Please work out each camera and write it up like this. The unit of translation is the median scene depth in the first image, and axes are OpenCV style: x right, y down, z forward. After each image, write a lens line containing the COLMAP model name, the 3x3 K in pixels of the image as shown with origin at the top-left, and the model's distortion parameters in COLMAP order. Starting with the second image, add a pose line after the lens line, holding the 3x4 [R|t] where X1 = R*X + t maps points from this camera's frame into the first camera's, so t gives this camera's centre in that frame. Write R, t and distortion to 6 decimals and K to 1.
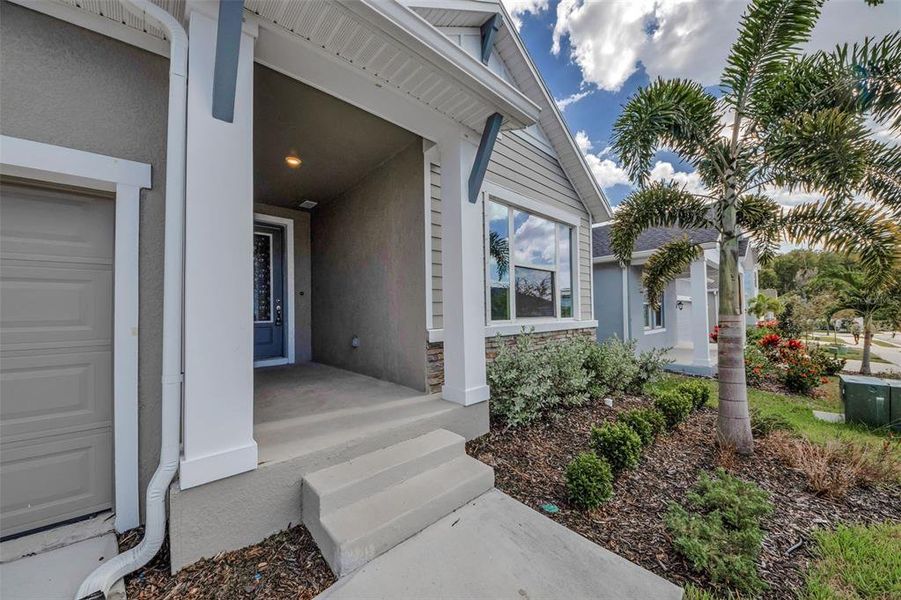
lens RADIAL K [[326.7, 0, 452.2], [0, 326.7, 306.1], [0, 0, 1]] dist [-0.007854, -0.000466]
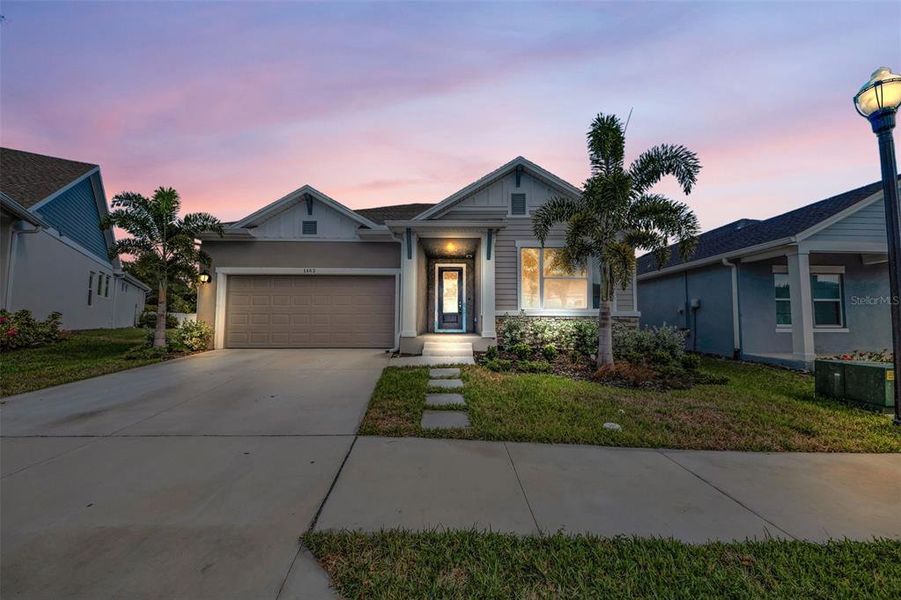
lens RADIAL K [[326.7, 0, 447.1], [0, 326.7, 302.6], [0, 0, 1]] dist [-0.007854, -0.000466]
pose [[0.718382, -0.025324, -0.695188, 1.135090], [-0.003169, 0.999208, -0.039673, 0.085985], [0.695642, 0.030703, 0.717733, -0.755679]]
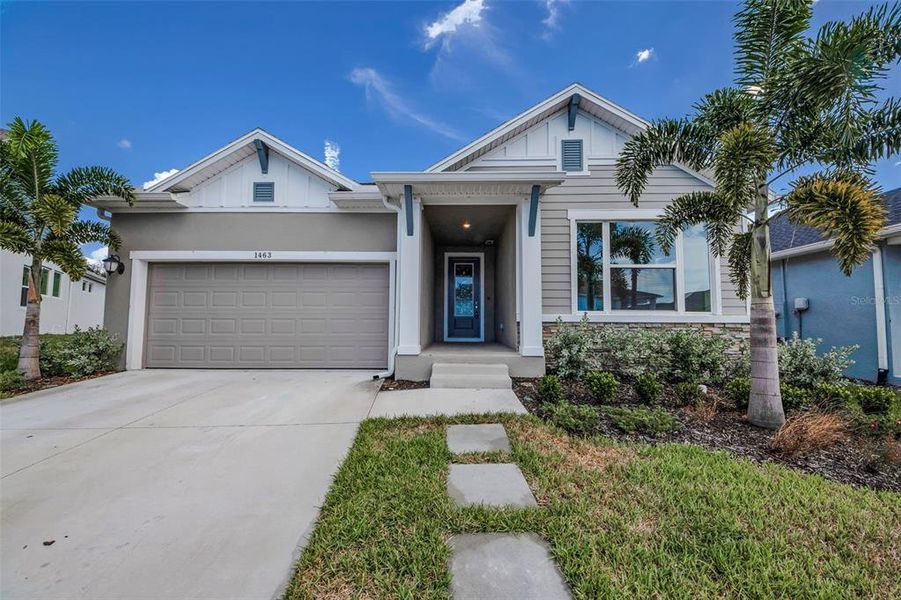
lens RADIAL K [[326.7, 0, 442.0], [0, 326.7, 305.6], [0, 0, 1]] dist [-0.007854, -0.000466]
pose [[0.700441, -0.022380, -0.713360, 0.658849], [-0.004172, 0.999363, -0.035449, 0.069666], [0.713698, 0.027806, 0.699901, -0.351664]]
